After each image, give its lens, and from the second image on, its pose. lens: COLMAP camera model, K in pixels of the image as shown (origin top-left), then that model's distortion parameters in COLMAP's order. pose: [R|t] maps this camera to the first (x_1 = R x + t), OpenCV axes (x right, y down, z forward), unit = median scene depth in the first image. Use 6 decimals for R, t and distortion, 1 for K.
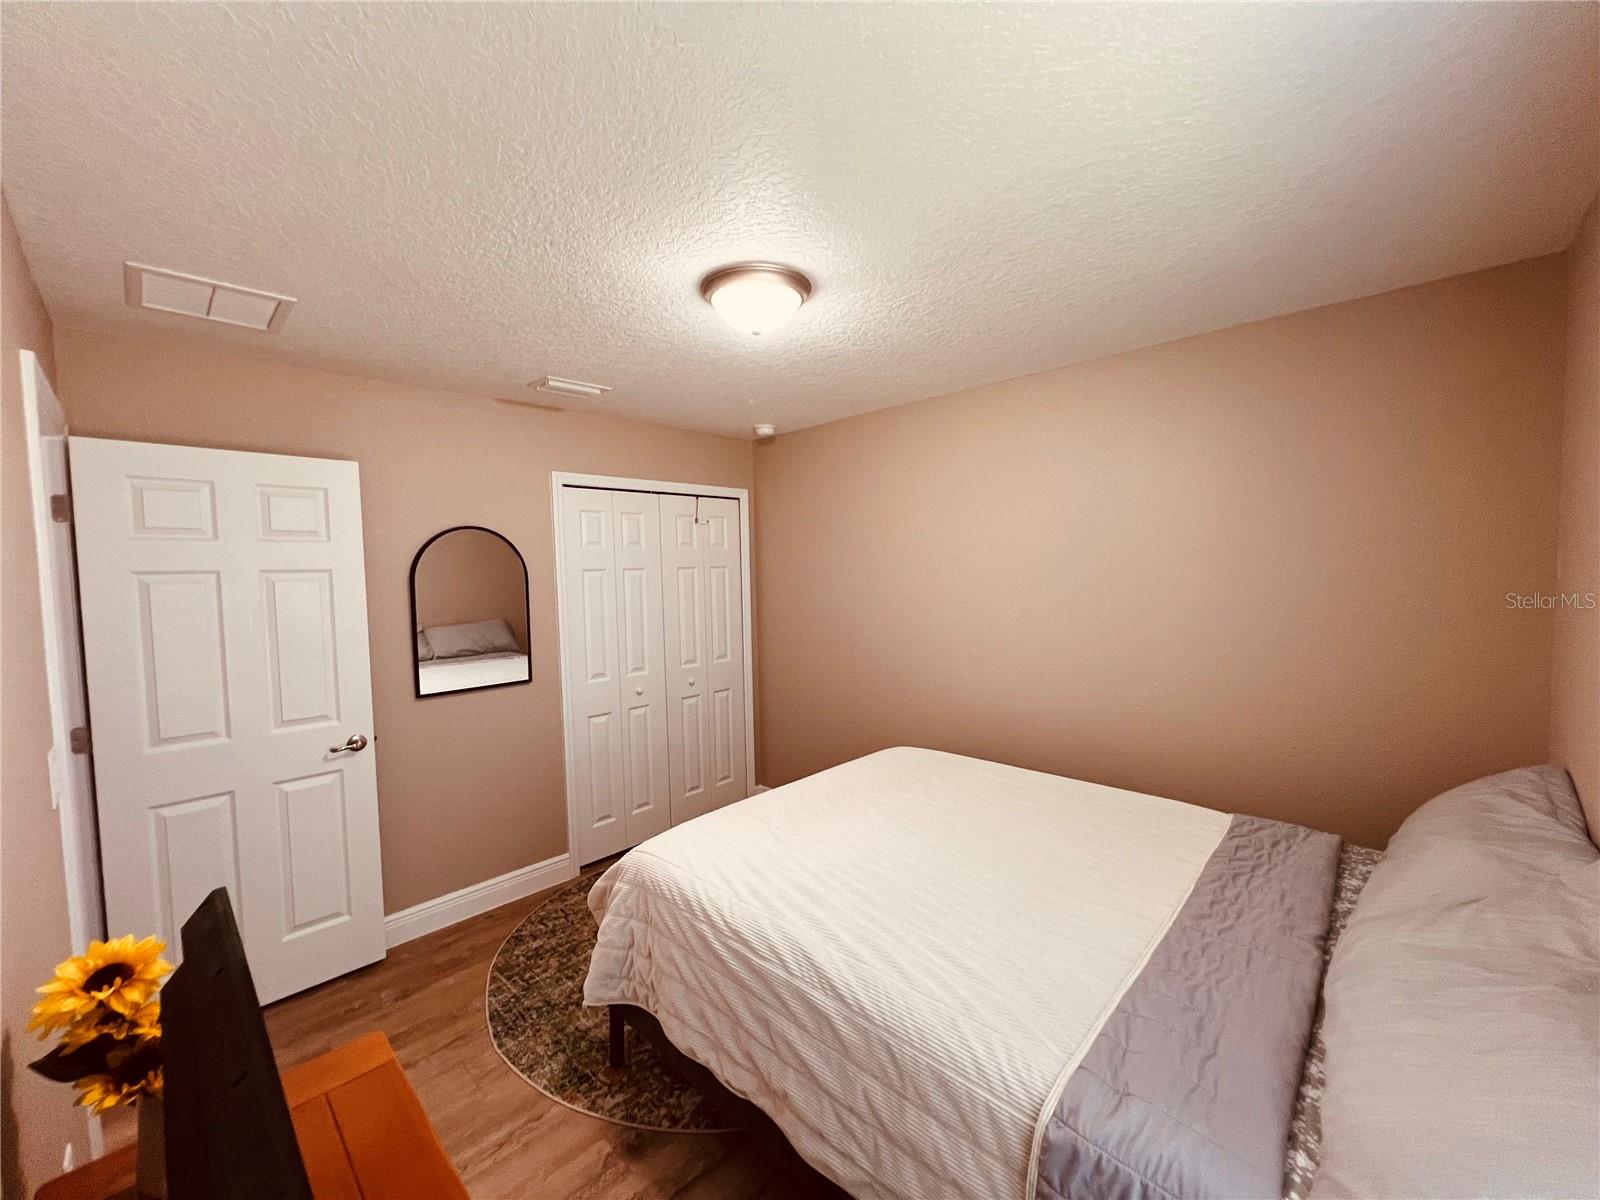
lens RADIAL K [[638.3, 0, 808.2], [0, 638.3, 603.0], [0, 0, 1]] dist [-0.001476, 0.000112]
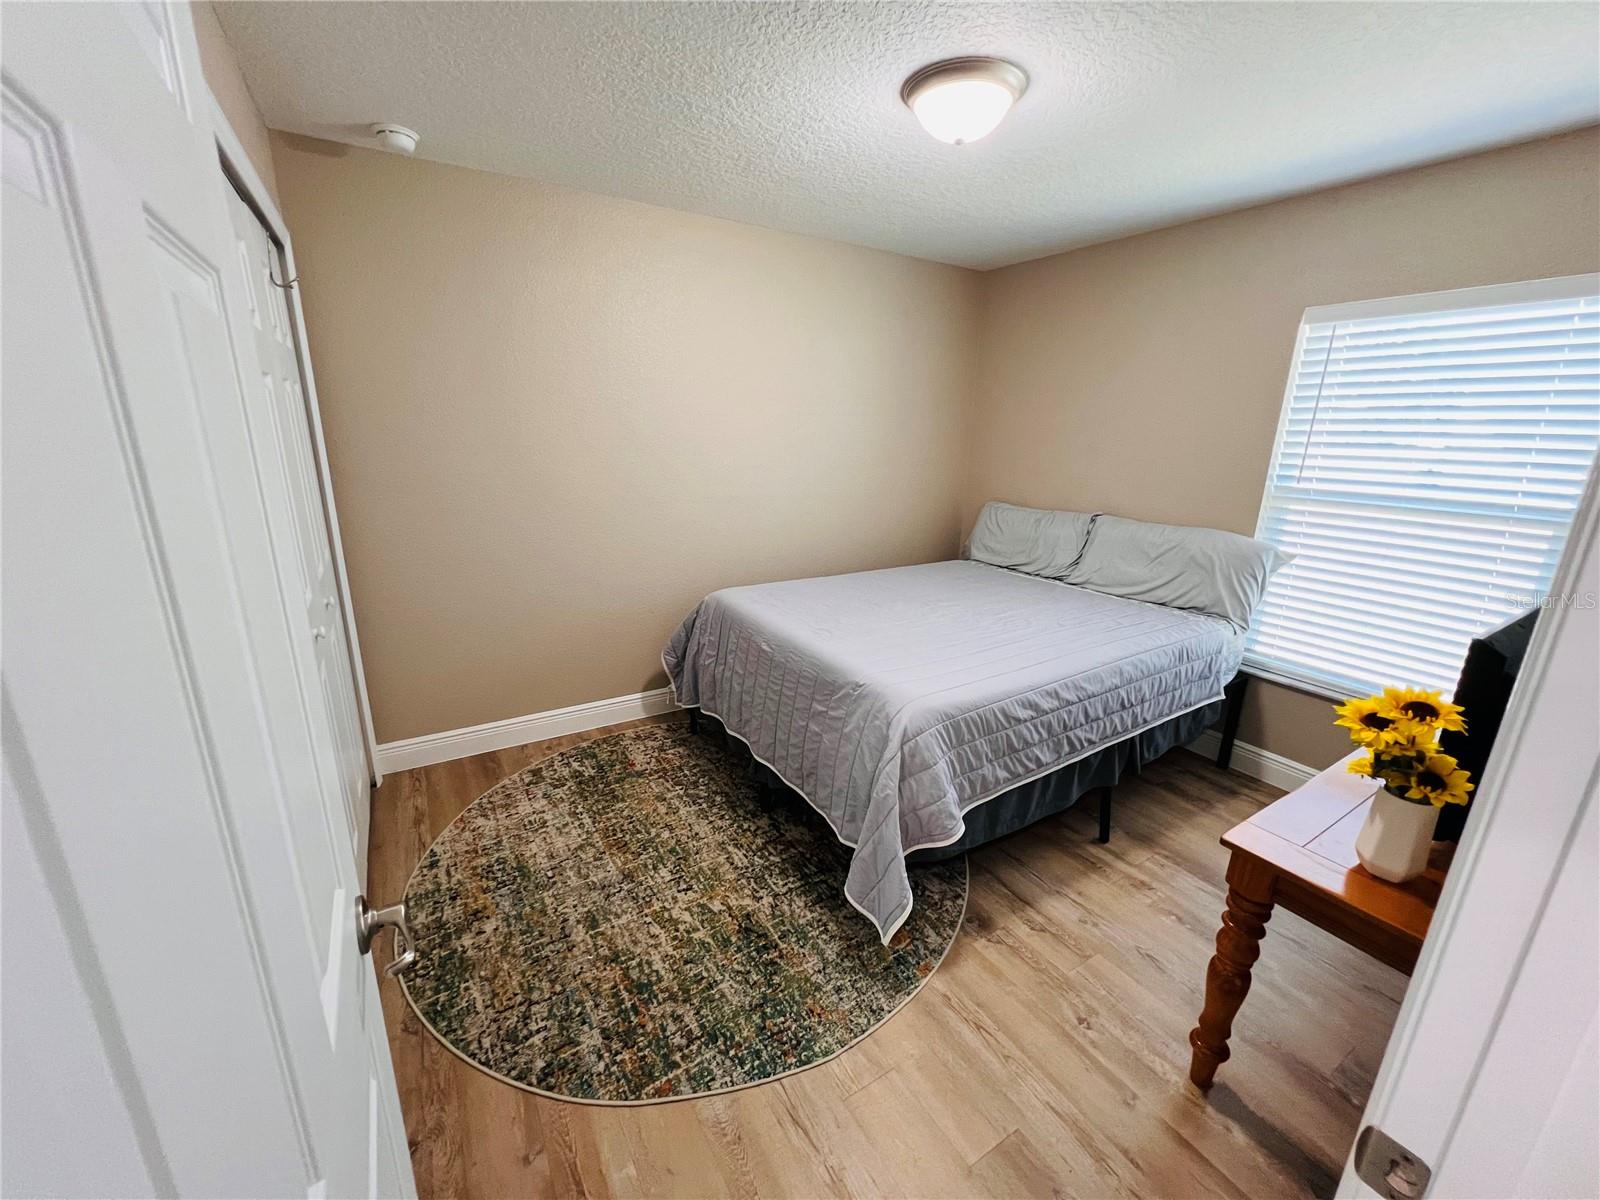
lens RADIAL K [[638.3, 0, 798.7], [0, 638.3, 598.8], [0, 0, 1]] dist [-0.001476, 0.000112]
pose [[0.243932, -0.227613, 0.942703, -1.099279], [0.026489, 0.973268, 0.228139, 0.018013], [-0.969431, -0.030679, 0.243440, 0.898627]]
